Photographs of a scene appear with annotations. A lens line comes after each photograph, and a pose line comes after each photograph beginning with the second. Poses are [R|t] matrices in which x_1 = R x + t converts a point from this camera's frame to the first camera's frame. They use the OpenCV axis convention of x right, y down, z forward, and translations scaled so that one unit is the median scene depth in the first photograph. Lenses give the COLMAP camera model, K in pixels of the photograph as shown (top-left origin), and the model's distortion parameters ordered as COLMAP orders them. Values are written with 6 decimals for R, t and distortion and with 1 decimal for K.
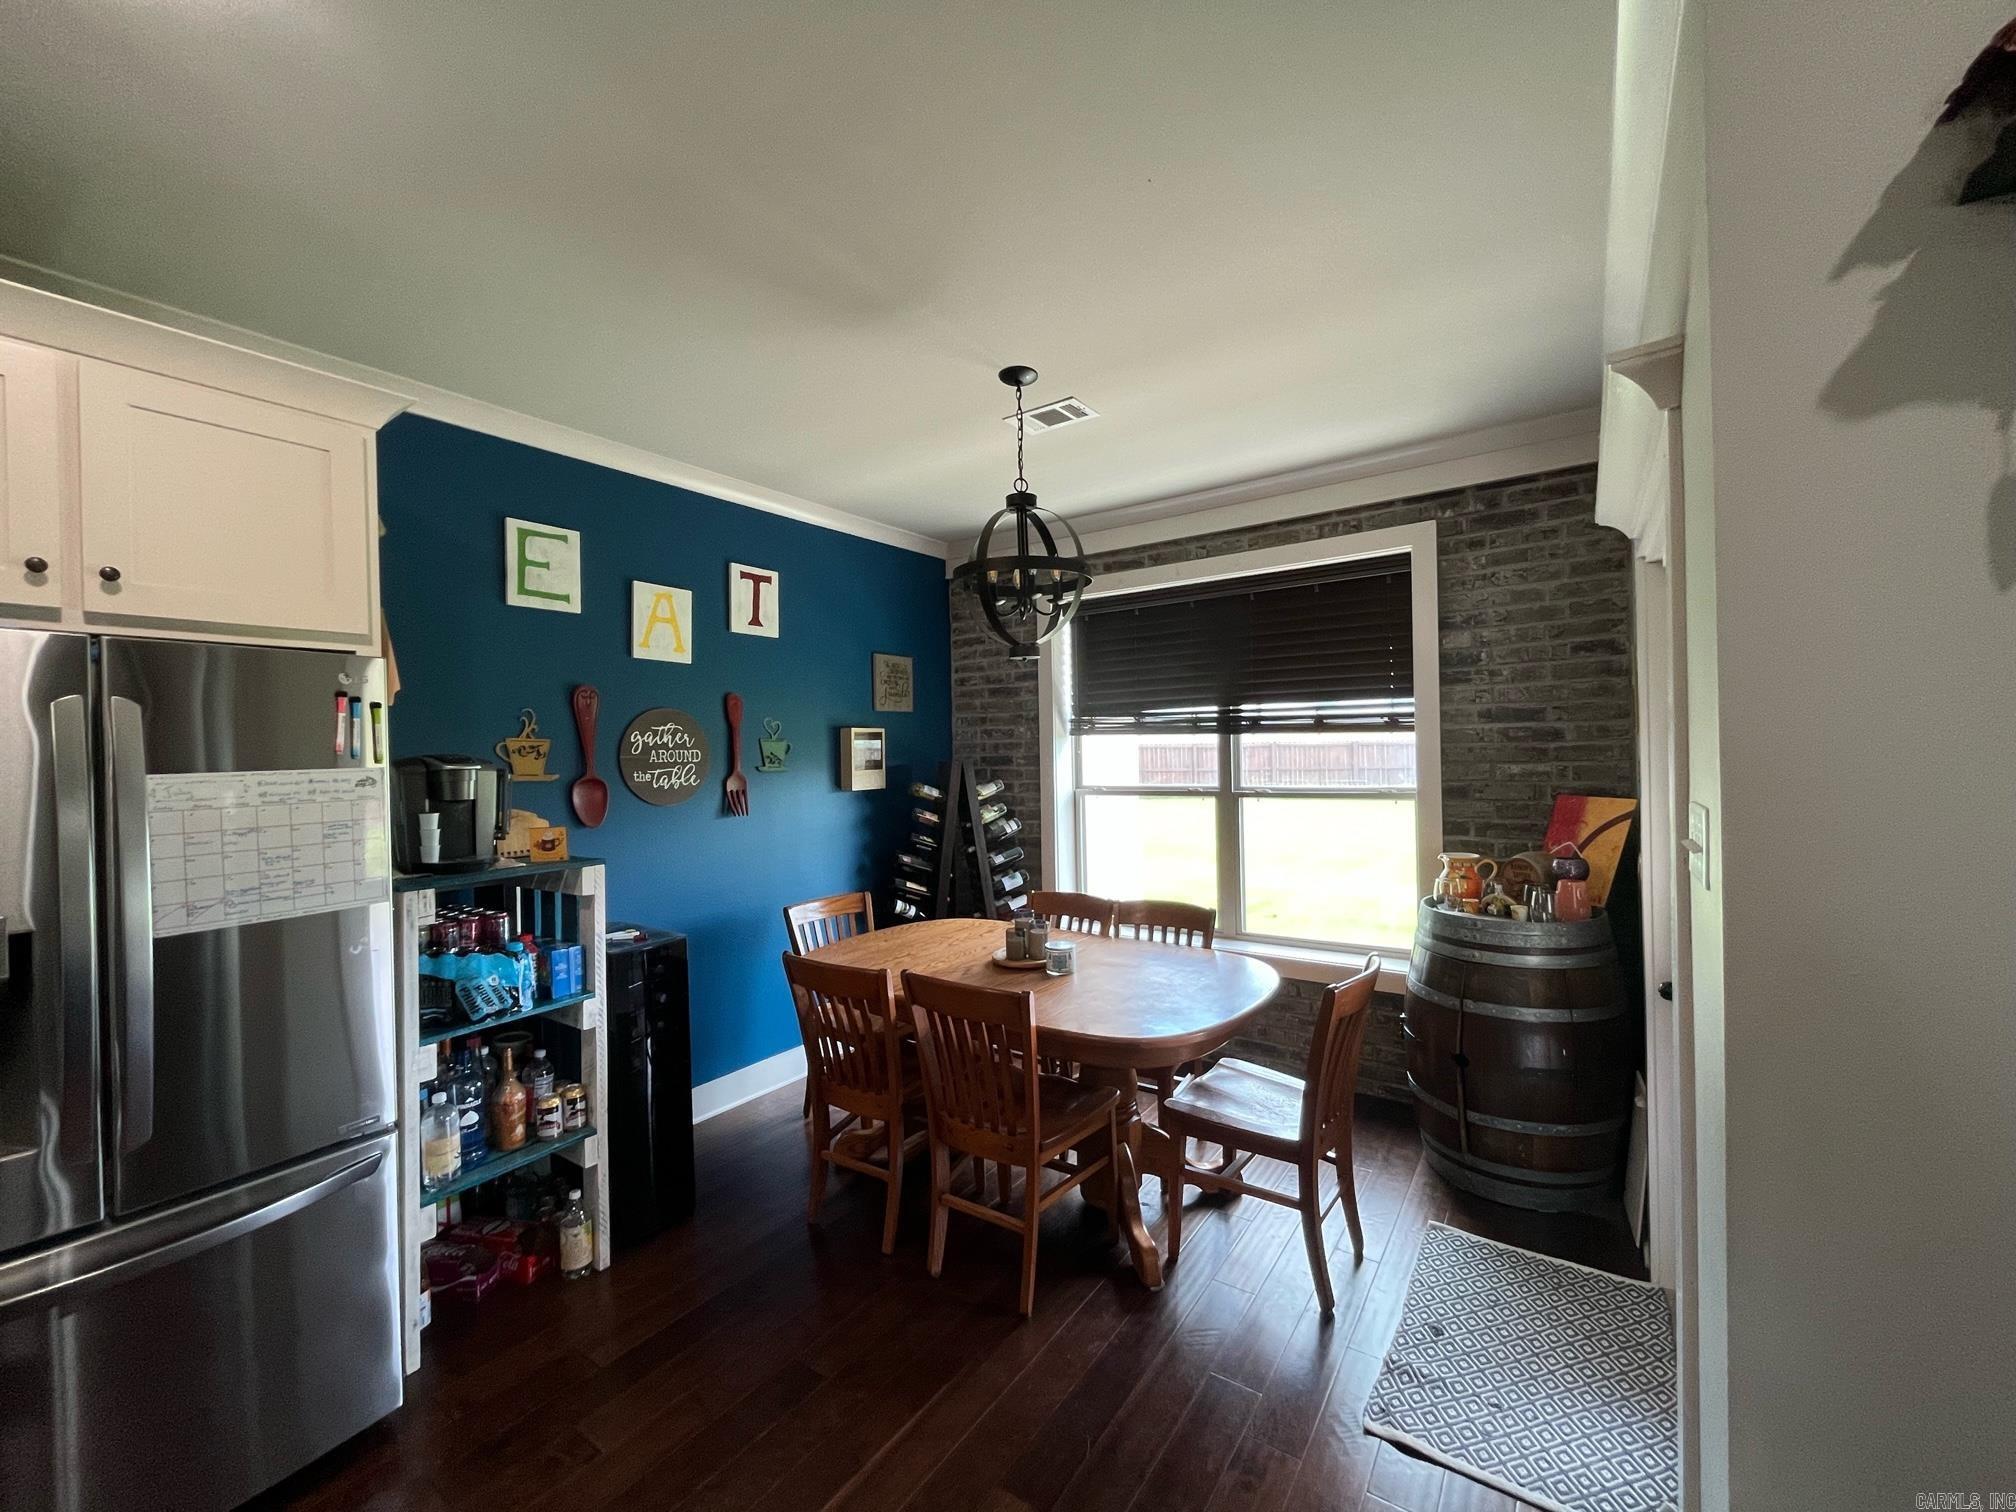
lens RADIAL K [[813.7, 0, 1002.2], [0, 813.7, 755.5], [0, 0, 1]] dist [-0.003302, -0.000308]
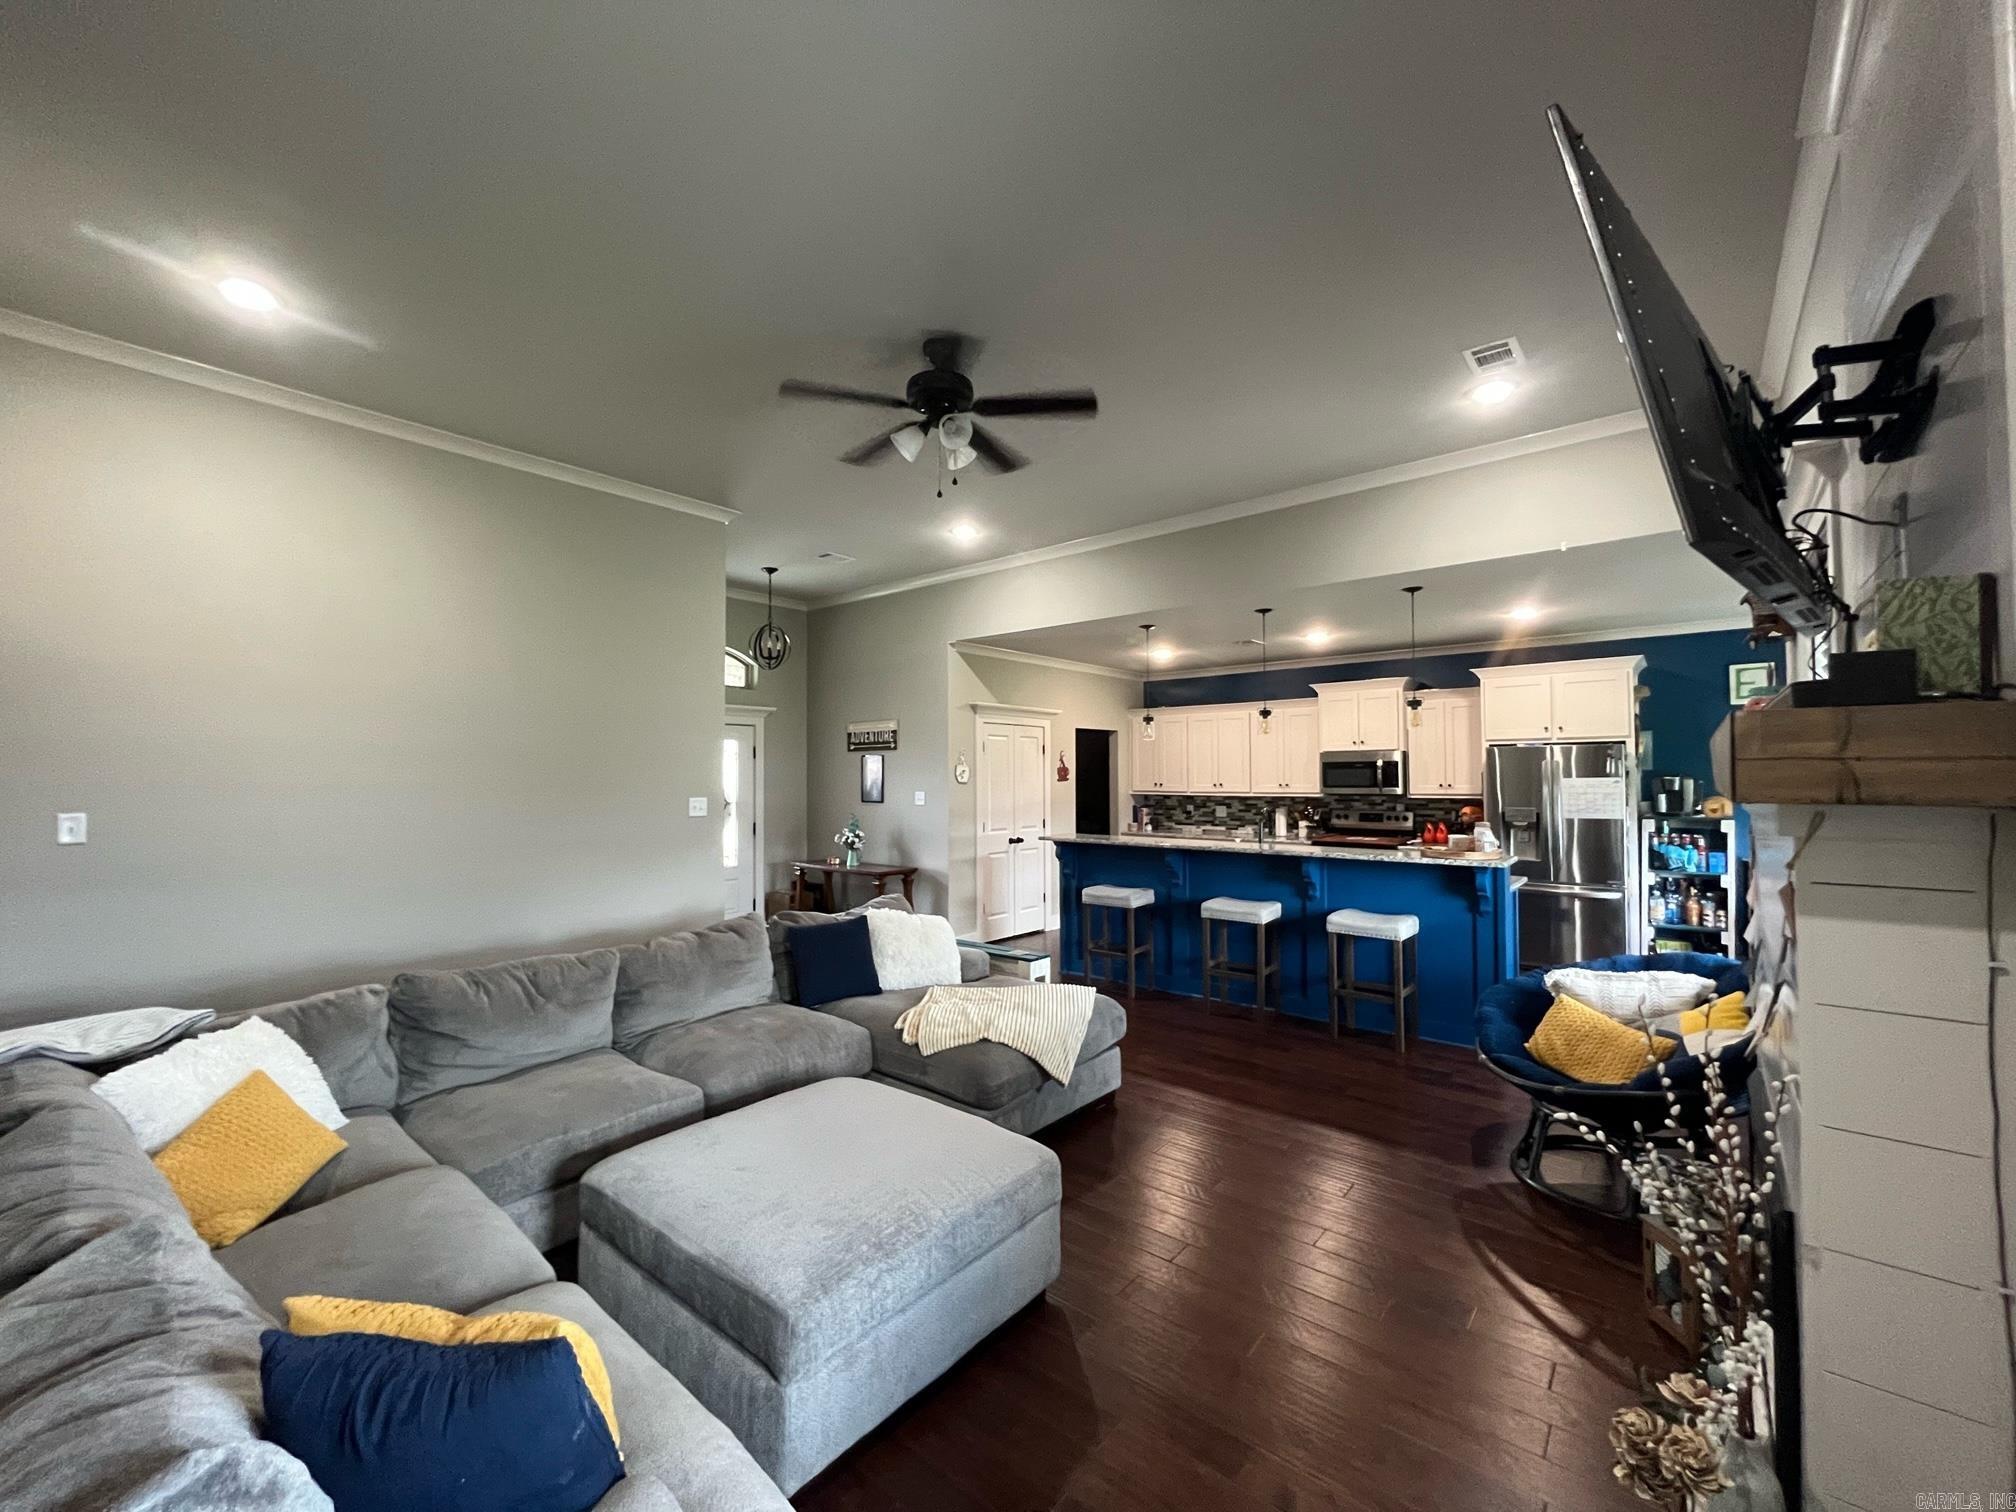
lens RADIAL K [[813.7, 0, 995.9], [0, 813.7, 765.1], [0, 0, 1]] dist [-0.003302, -0.000308]
pose [[-0.075604, 0.009203, -0.997095, 1.328150], [0.006216, 0.999942, 0.008758, -0.039690], [0.997119, -0.005535, -0.075657, -0.631217]]
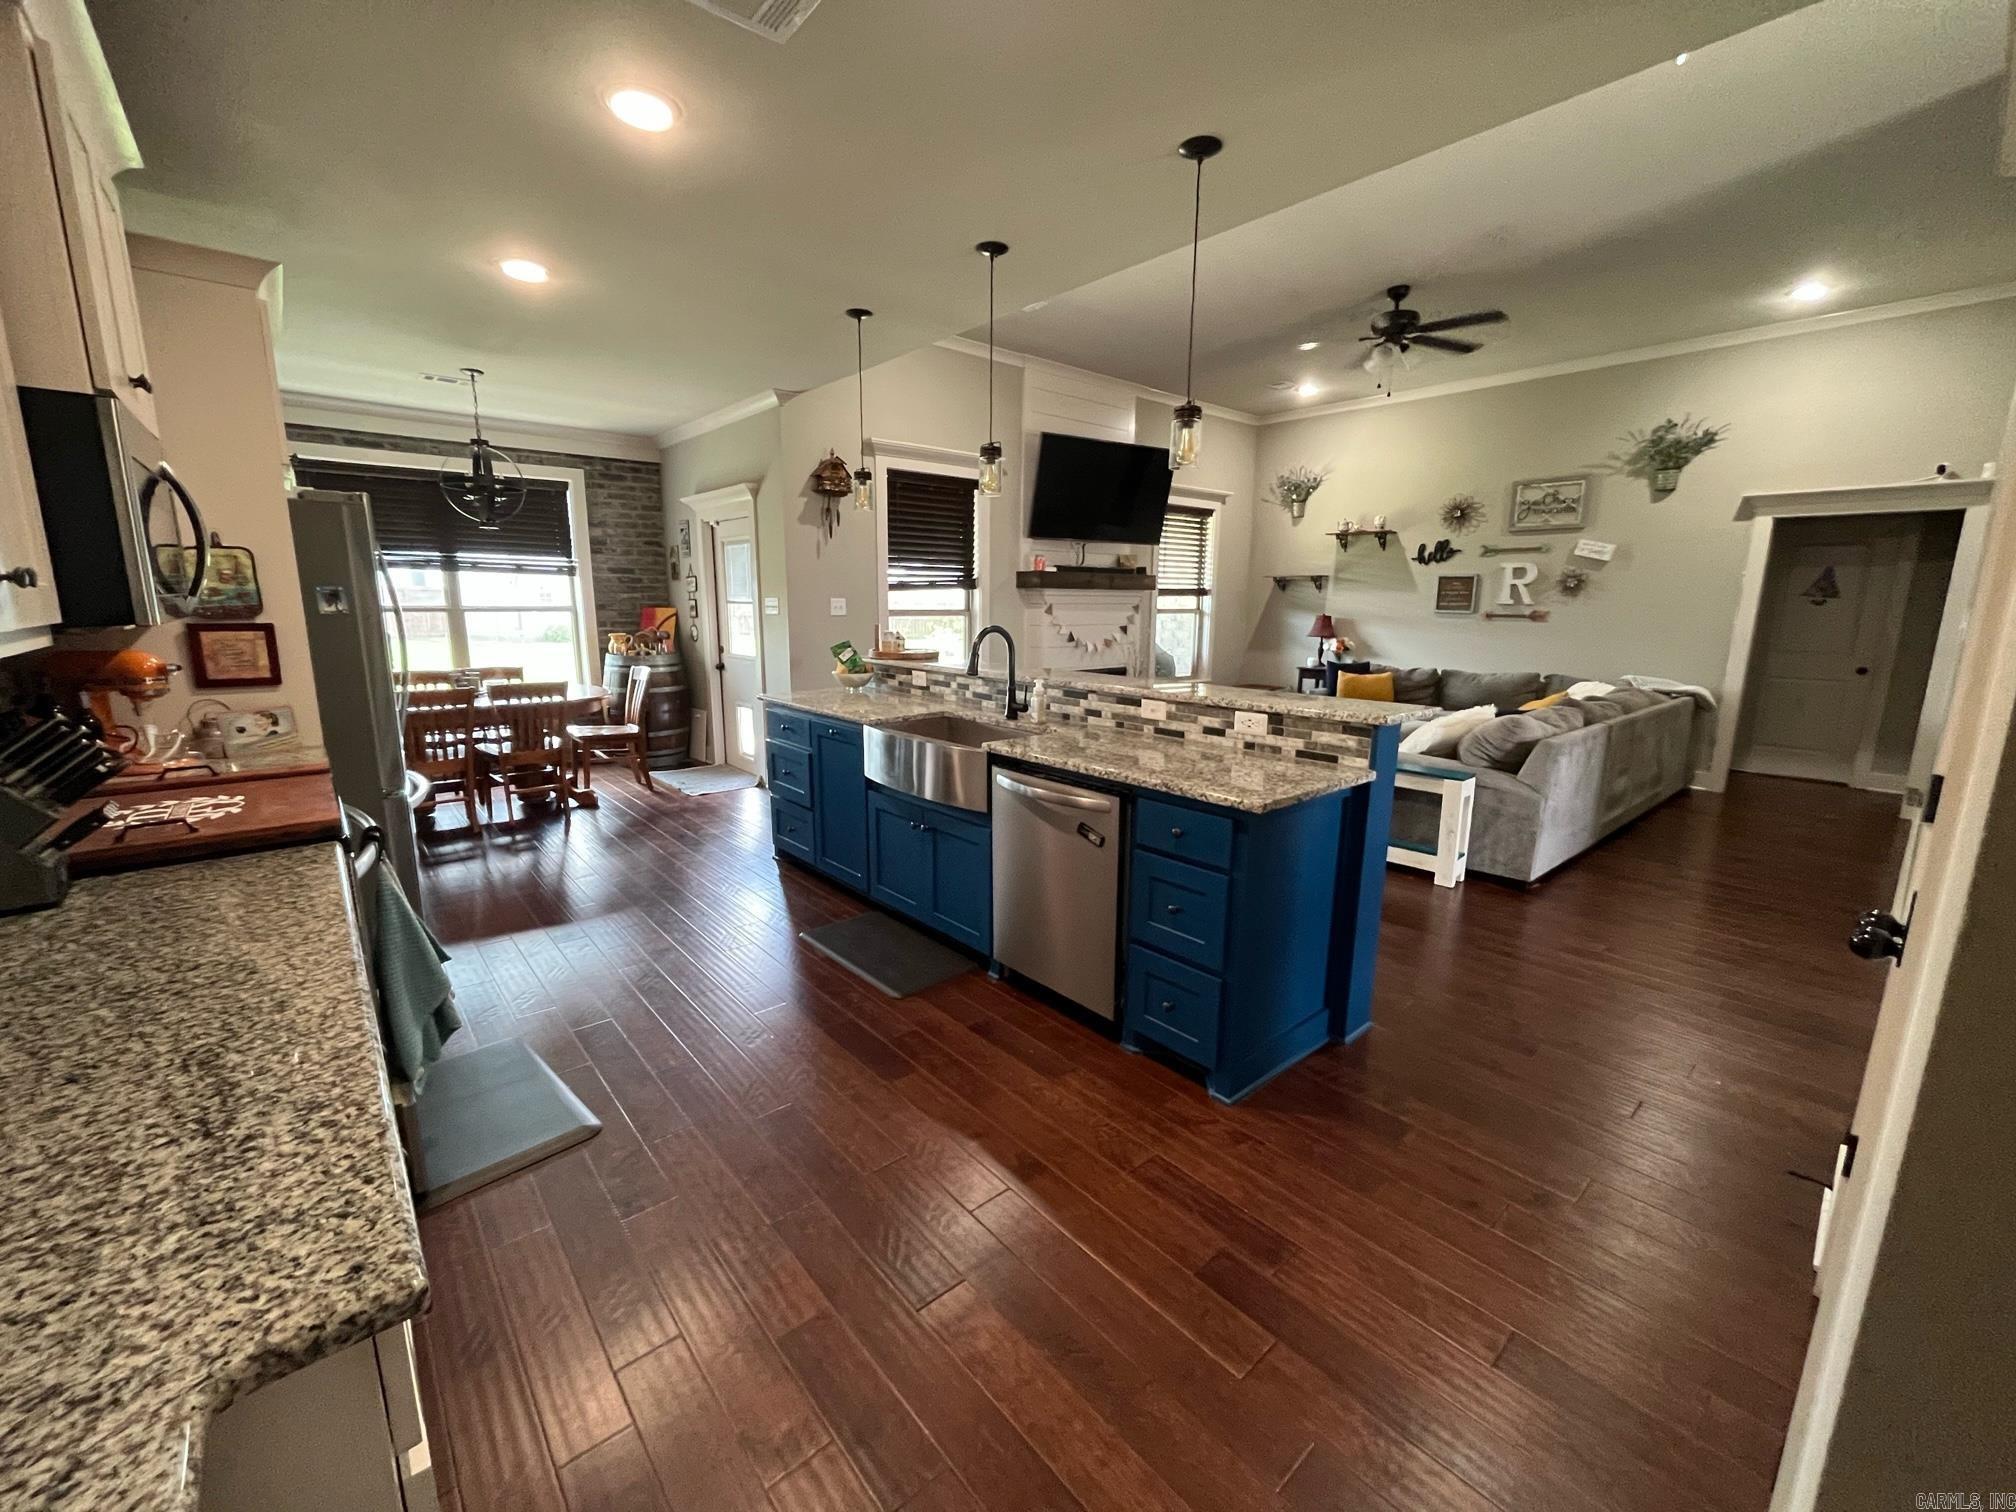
lens RADIAL K [[813.7, 0, 1003.4], [0, 813.7, 752.9], [0, 0, 1]] dist [-0.003302, -0.000308]
pose [[0.231564, -0.159731, 0.959617, -1.130737], [-0.012089, 0.985879, 0.167020, 0.048236], [-0.972745, -0.050277, 0.226363, -0.450156]]
